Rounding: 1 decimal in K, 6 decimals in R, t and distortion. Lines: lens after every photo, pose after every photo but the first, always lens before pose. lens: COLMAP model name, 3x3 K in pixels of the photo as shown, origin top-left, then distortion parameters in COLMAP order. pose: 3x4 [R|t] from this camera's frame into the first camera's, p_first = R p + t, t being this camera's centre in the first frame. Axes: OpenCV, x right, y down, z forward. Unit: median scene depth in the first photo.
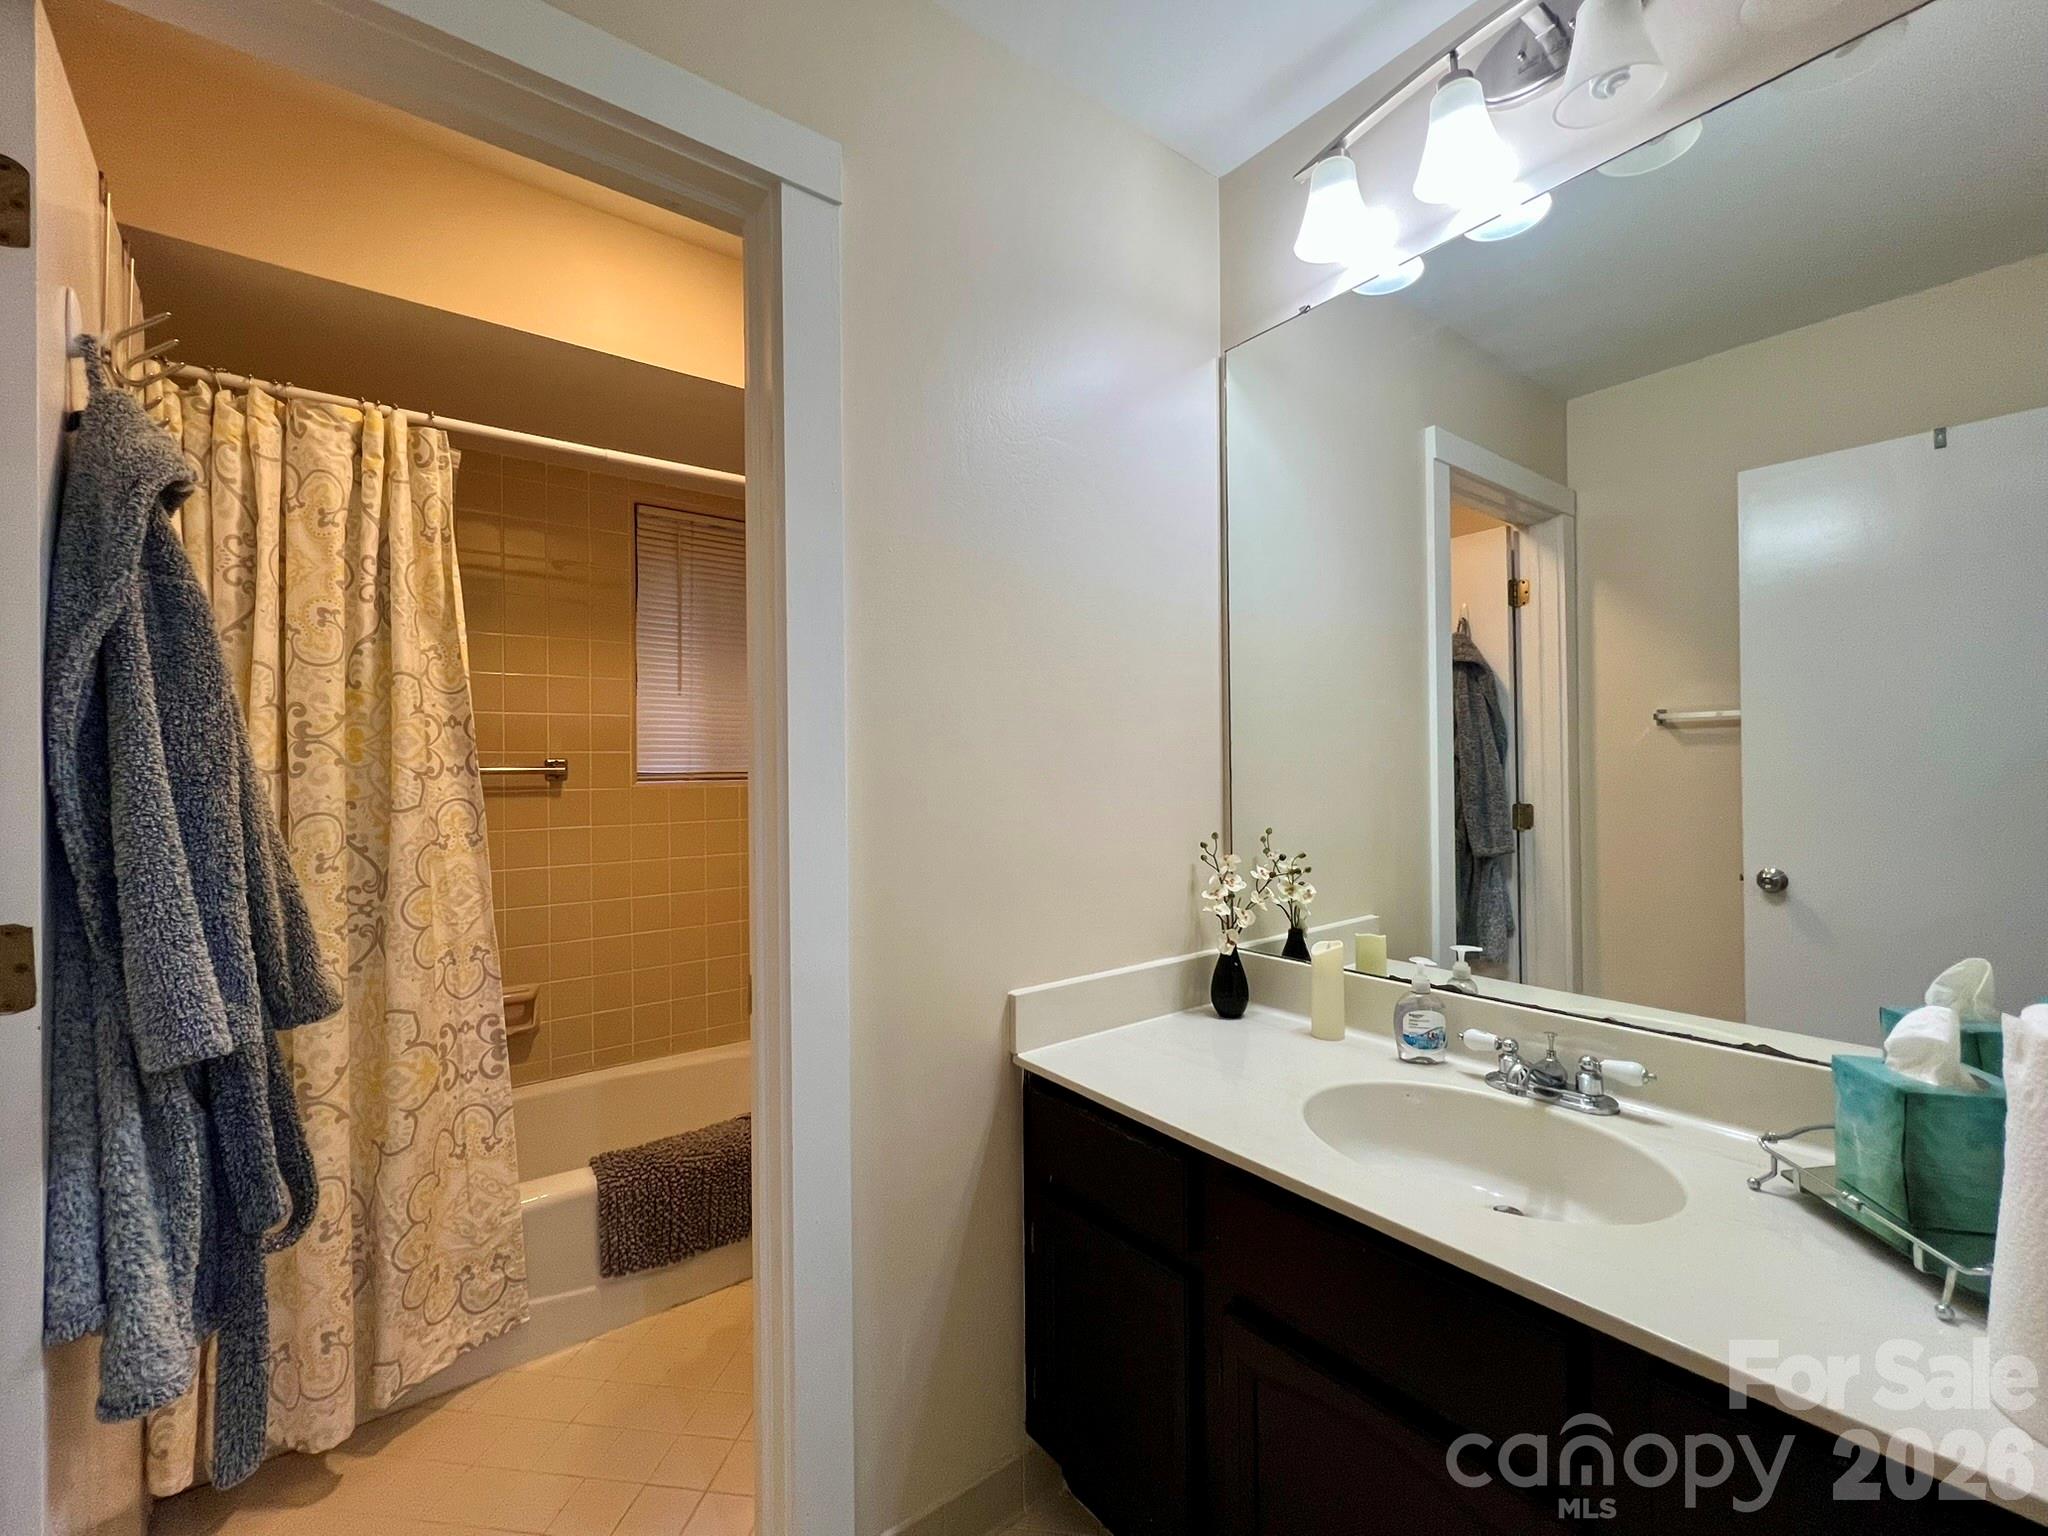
lens RADIAL K [[860.5, 0, 1028.2], [0, 860.5, 764.8], [0, 0, 1]] dist [0.002831, 0.000472]
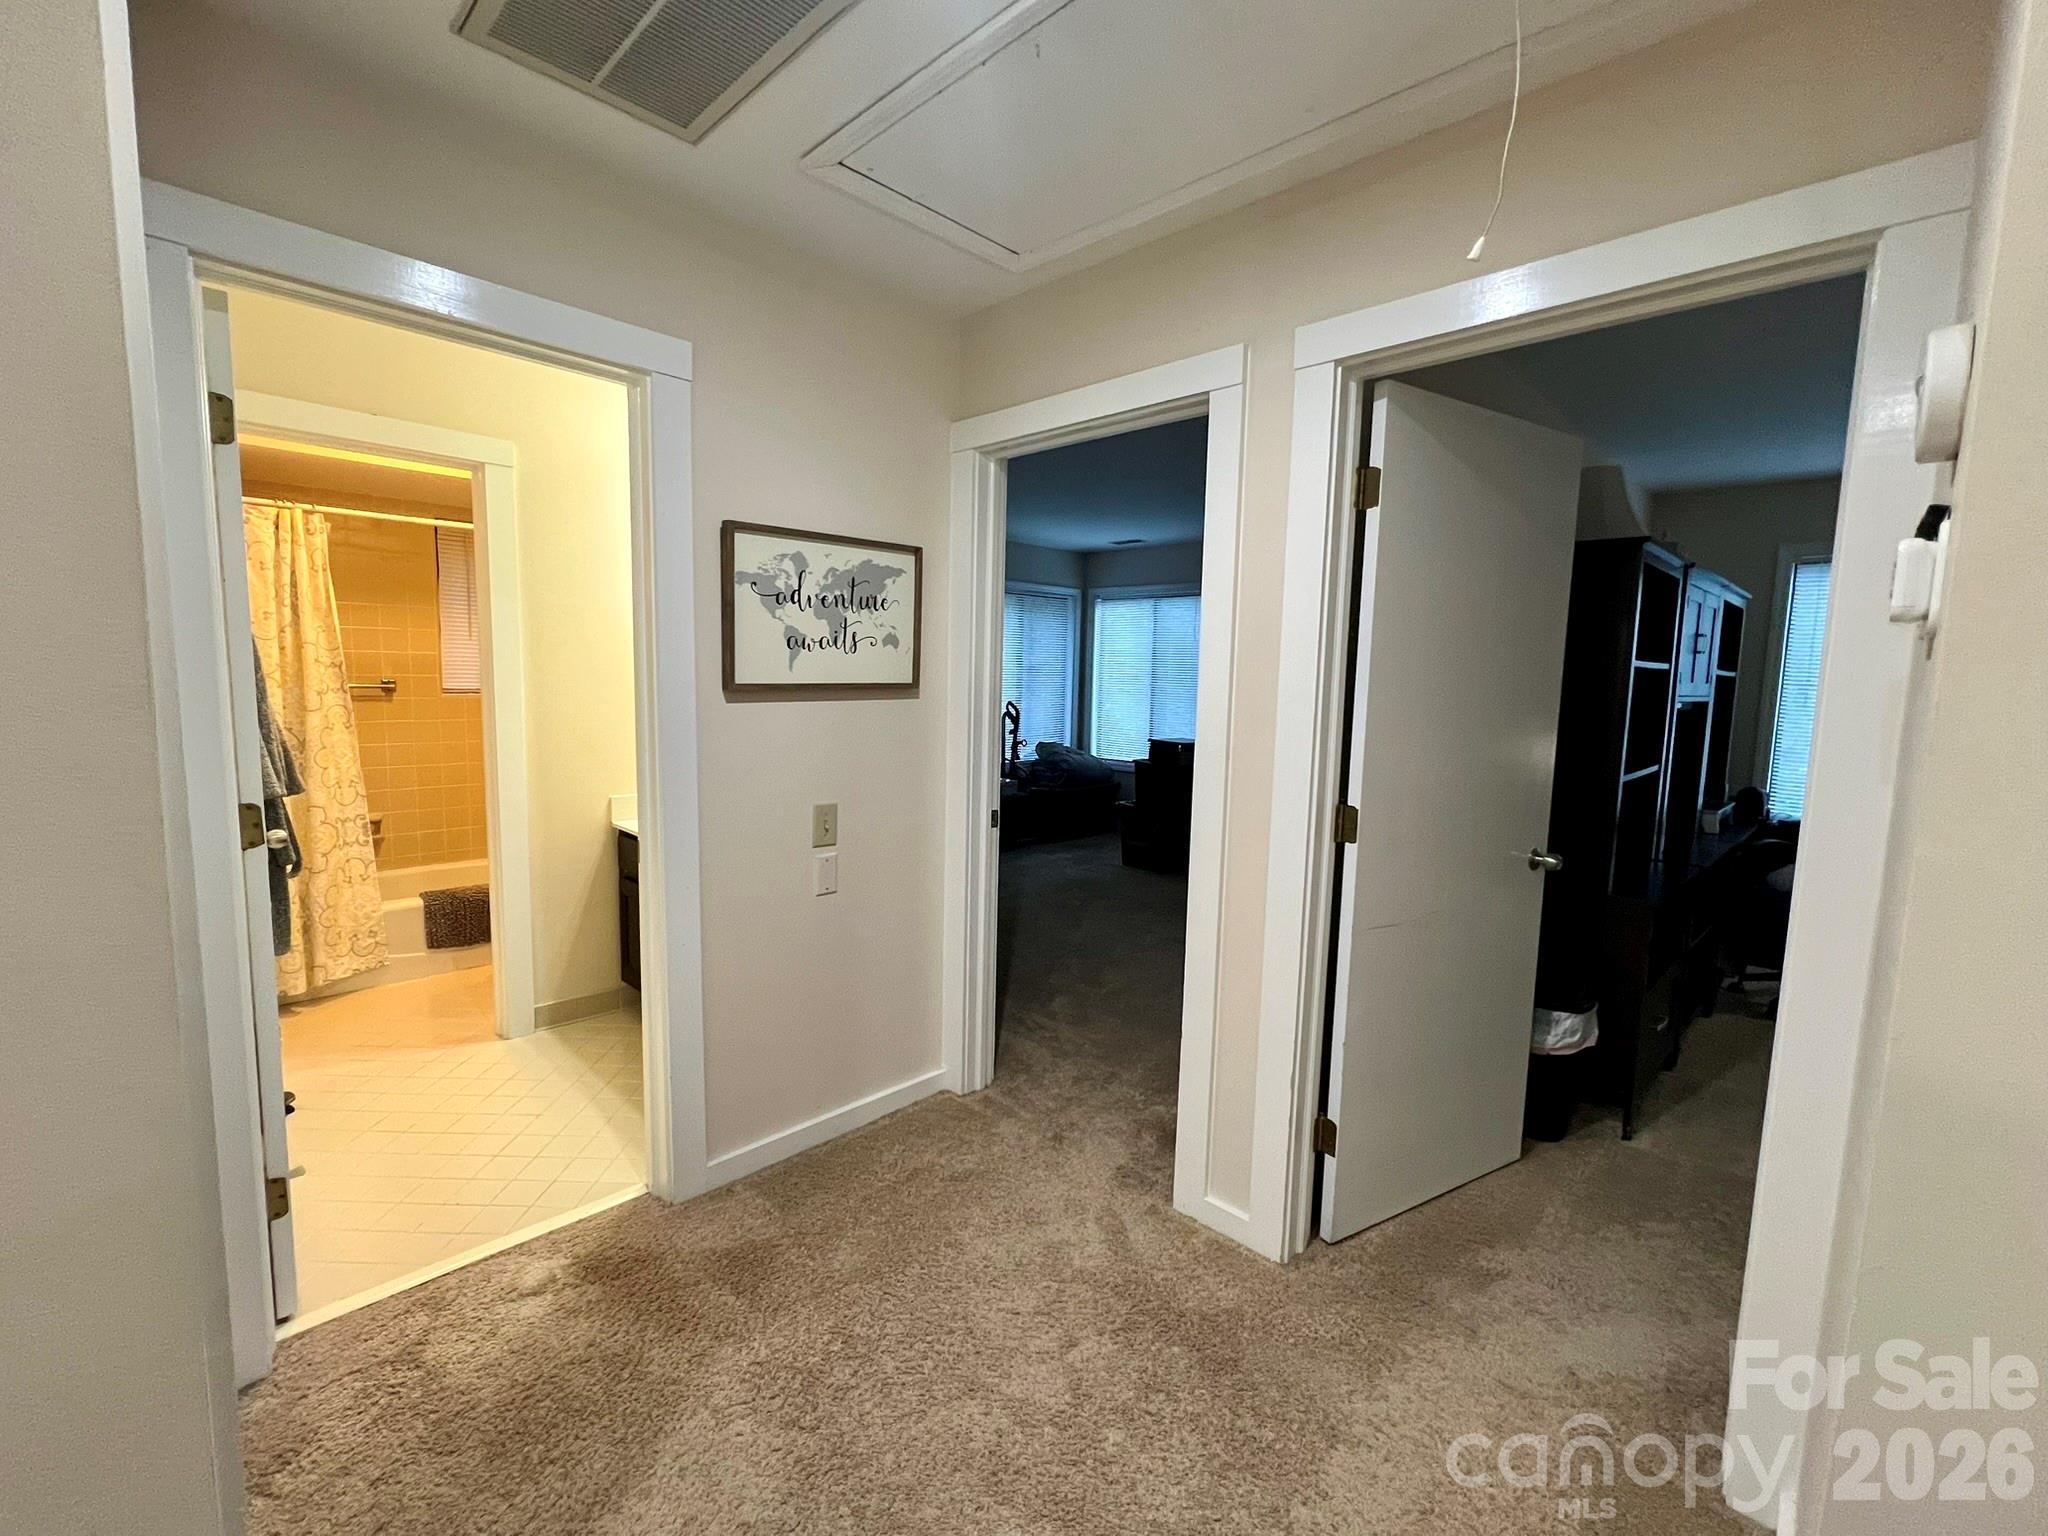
lens RADIAL K [[860.5, 0, 1021.8], [0, 860.5, 769.5], [0, 0, 1]] dist [0.002831, 0.000472]
pose [[0.989485, 0.022631, 0.142852, 0.628116], [-0.038638, 0.993148, 0.110290, -0.095706], [-0.139377, -0.114650, 0.983580, -1.216444]]
